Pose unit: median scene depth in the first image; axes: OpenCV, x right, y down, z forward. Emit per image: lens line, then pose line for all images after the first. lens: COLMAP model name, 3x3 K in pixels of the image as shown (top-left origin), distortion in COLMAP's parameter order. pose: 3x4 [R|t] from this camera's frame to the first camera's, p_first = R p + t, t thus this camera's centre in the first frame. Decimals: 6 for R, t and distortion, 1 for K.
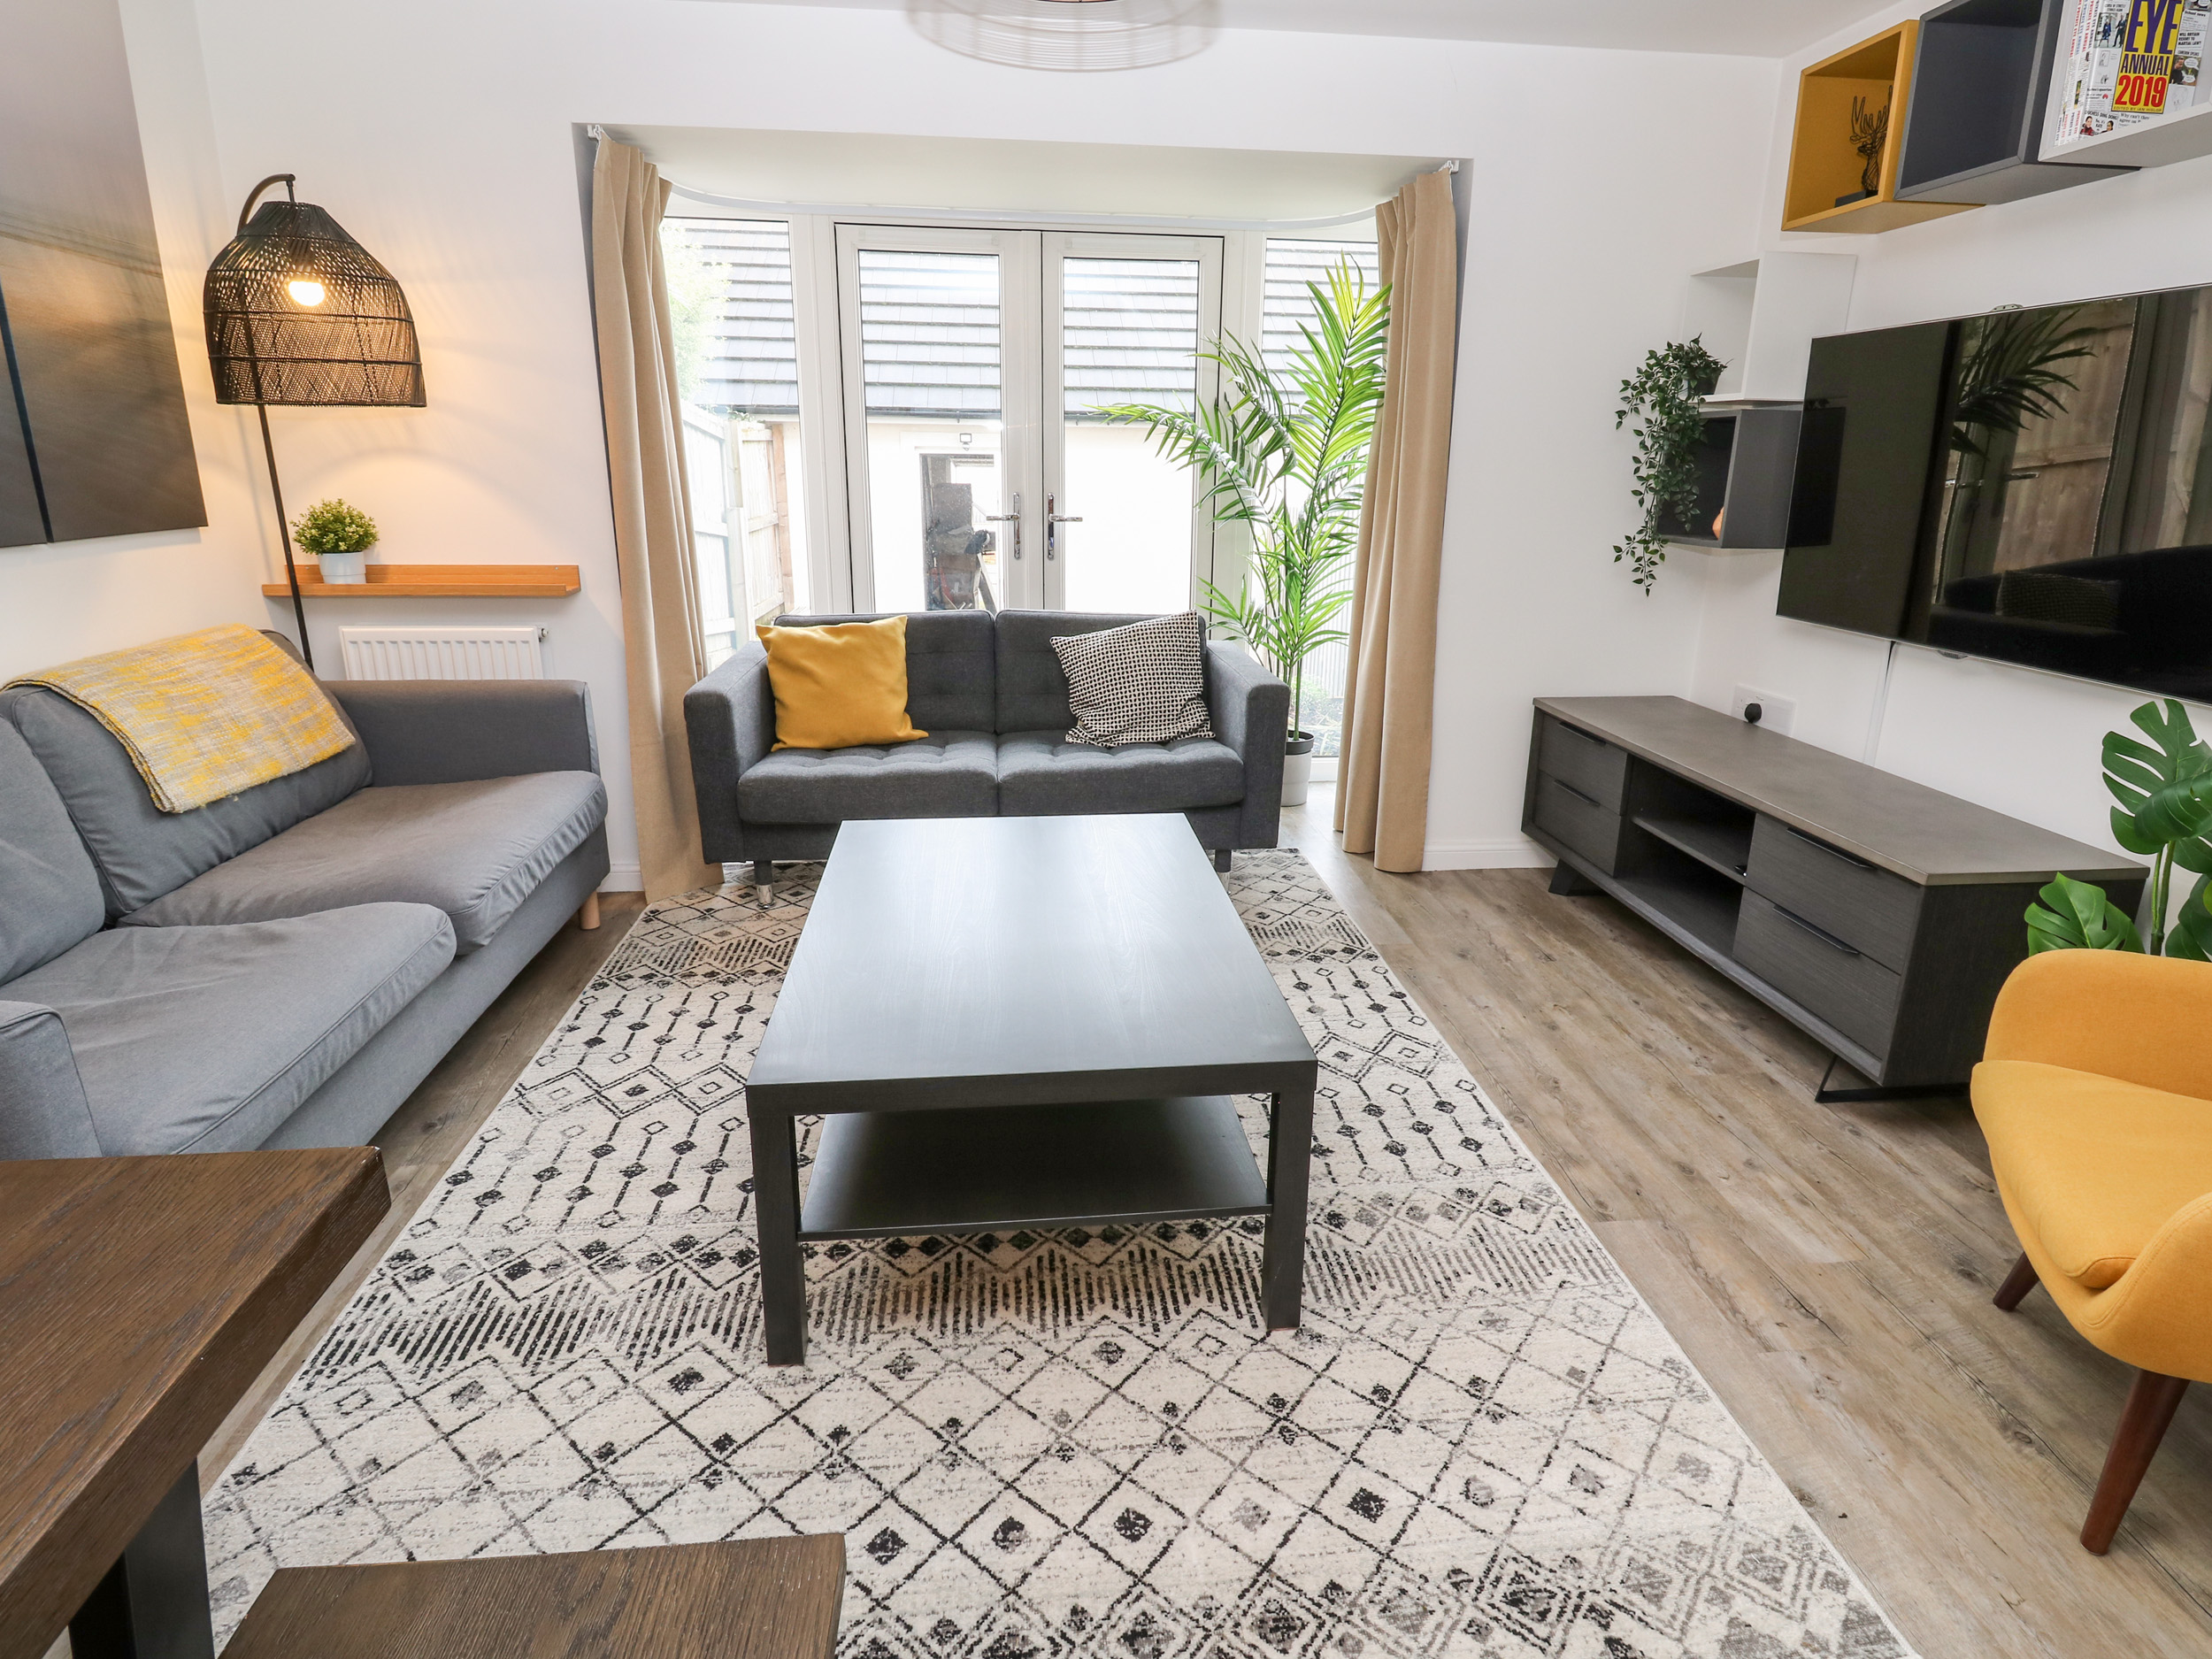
lens RADIAL K [[1204.3, 0, 1137.9], [0, 1204.3, 809.3], [0, 0, 1]] dist [0.002690, -0.015853]
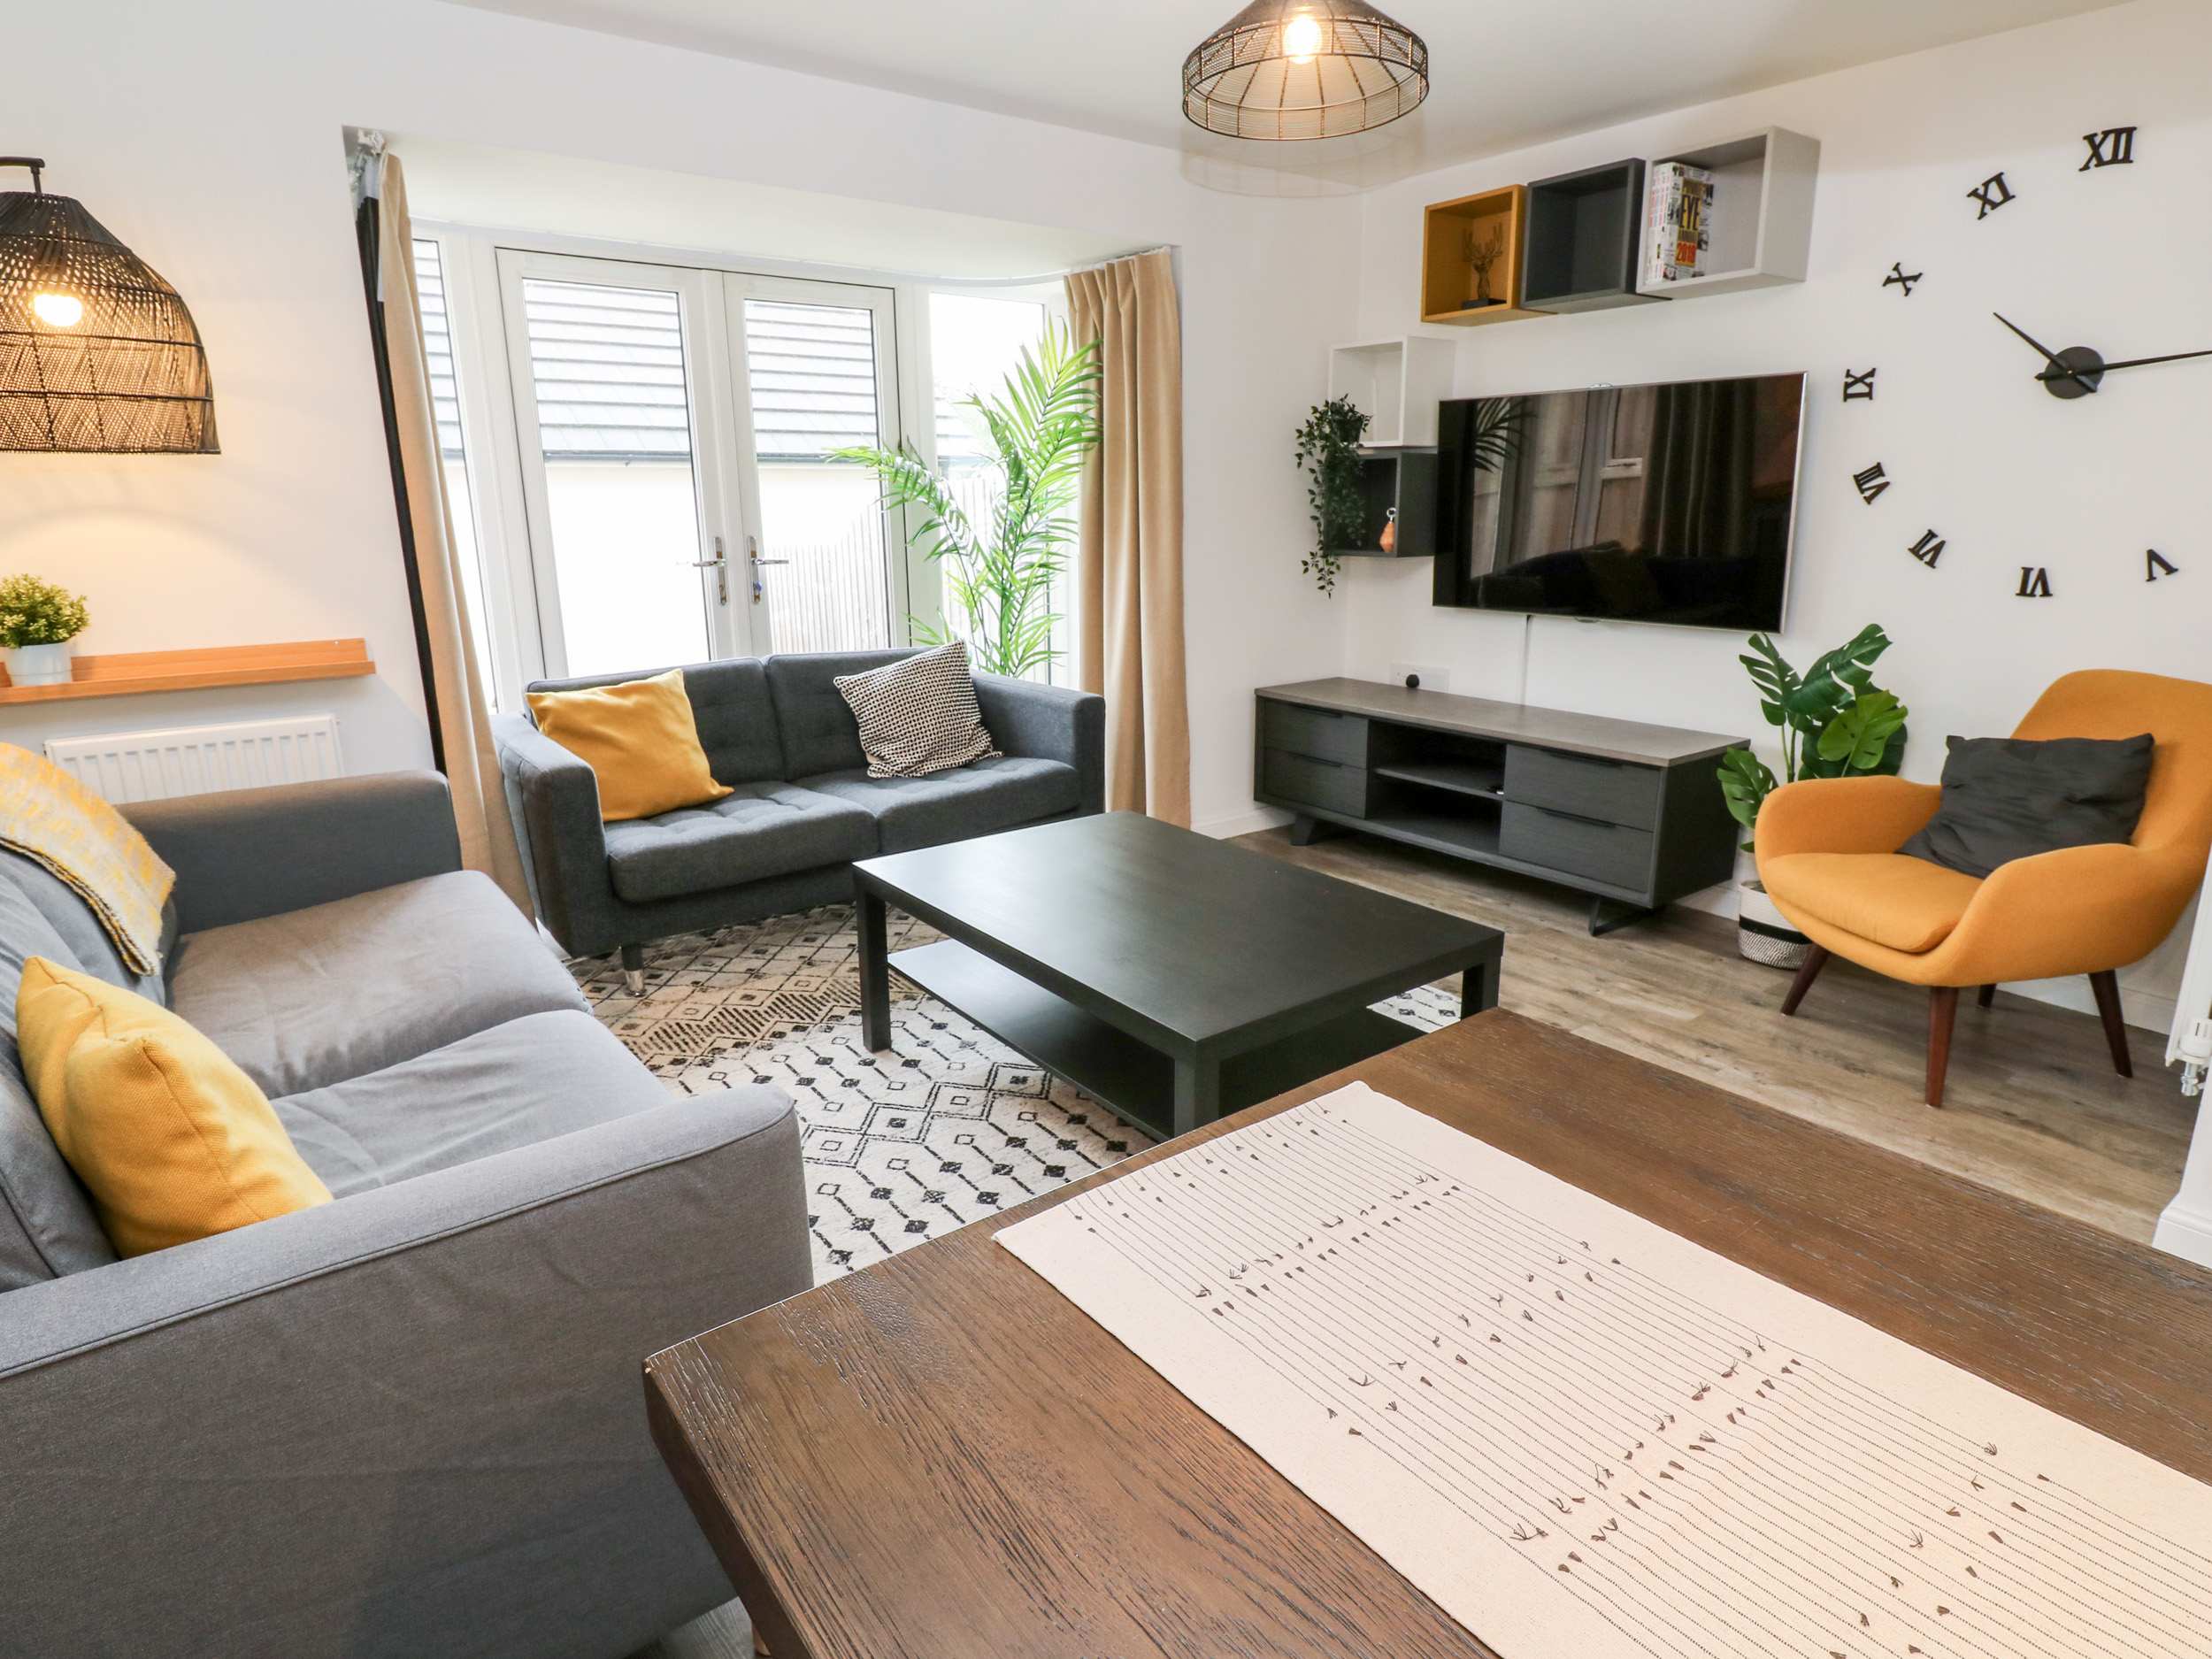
lens RADIAL K [[1239.1, 0, 1137.7], [0, 1239.1, 810.7], [0, 0, 1]] dist [-0.008164, -0.001705]
pose [[0.854674, -0.145833, 0.498262, -0.493032], [0.162086, 0.986718, 0.010768, -0.005476], [-0.493214, 0.071558, 0.866960, -0.010189]]
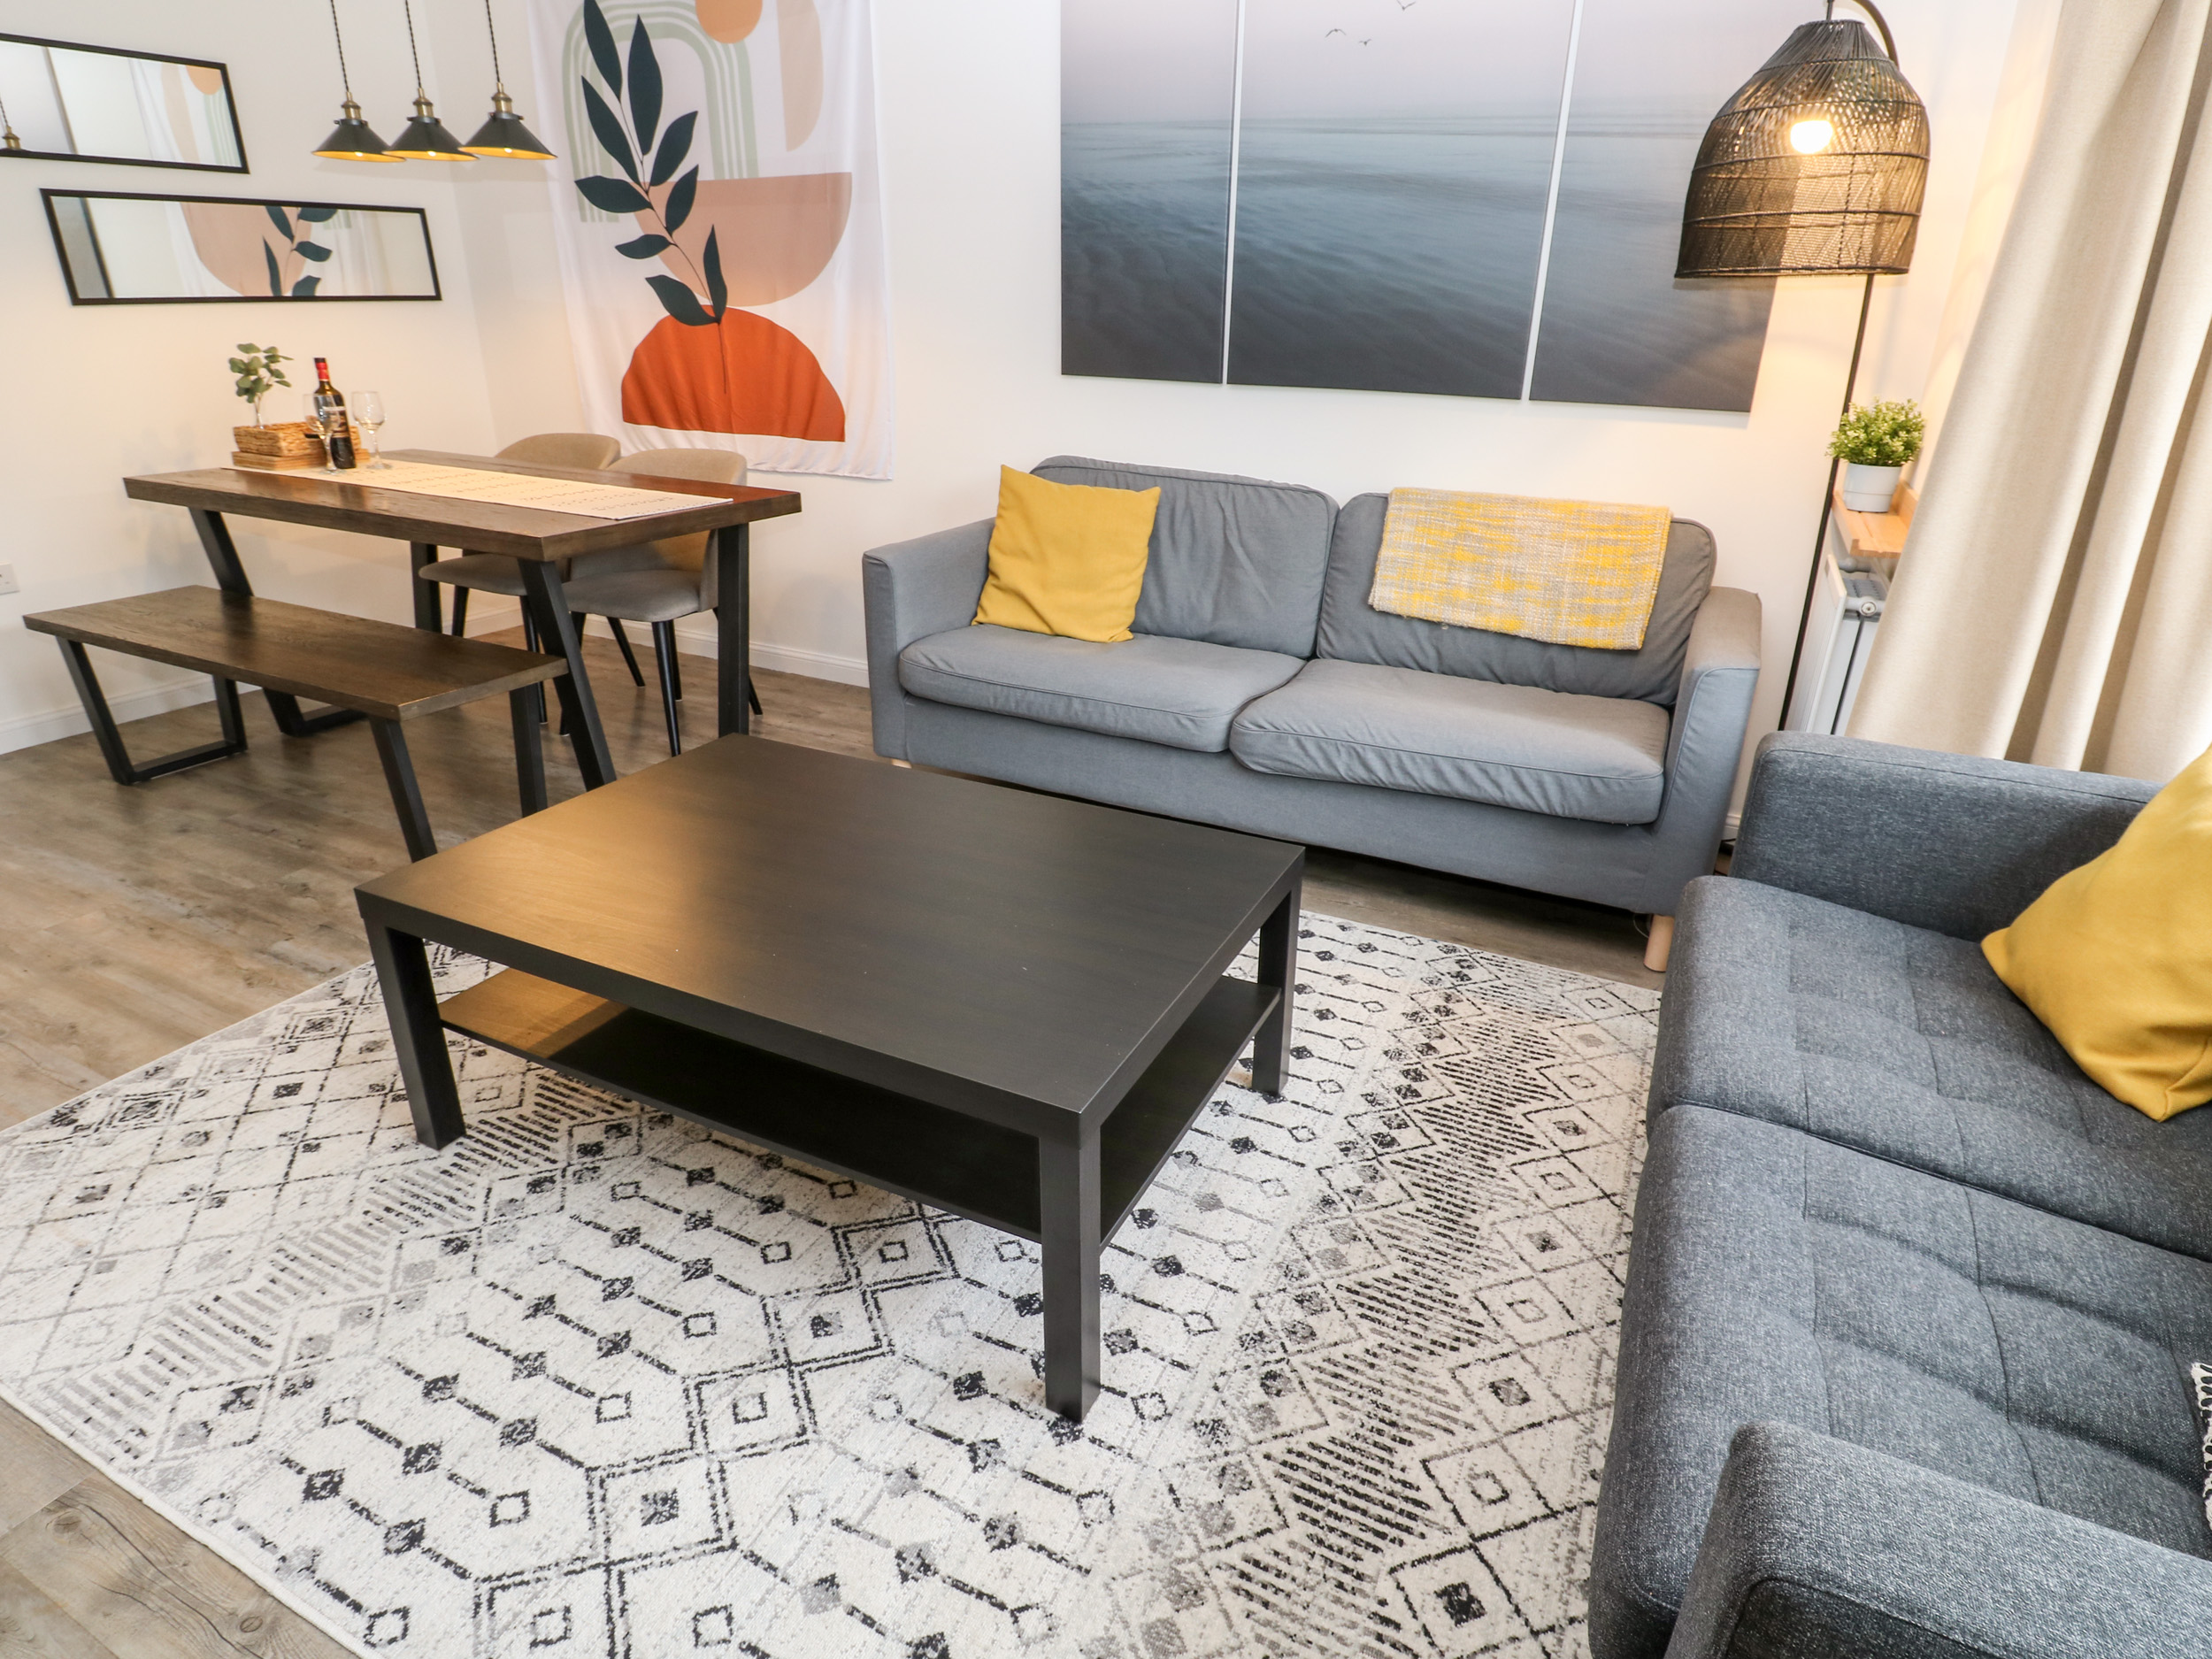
lens RADIAL K [[1204.3, 0, 1137.9], [0, 1204.3, 809.3], [0, 0, 1]] dist [0.002690, -0.015853]
pose [[-0.530445, 0.299059, -0.793216, 0.328550], [-0.272972, 0.825610, 0.493816, -0.299606], [0.802568, 0.478468, -0.356306, 1.045880]]
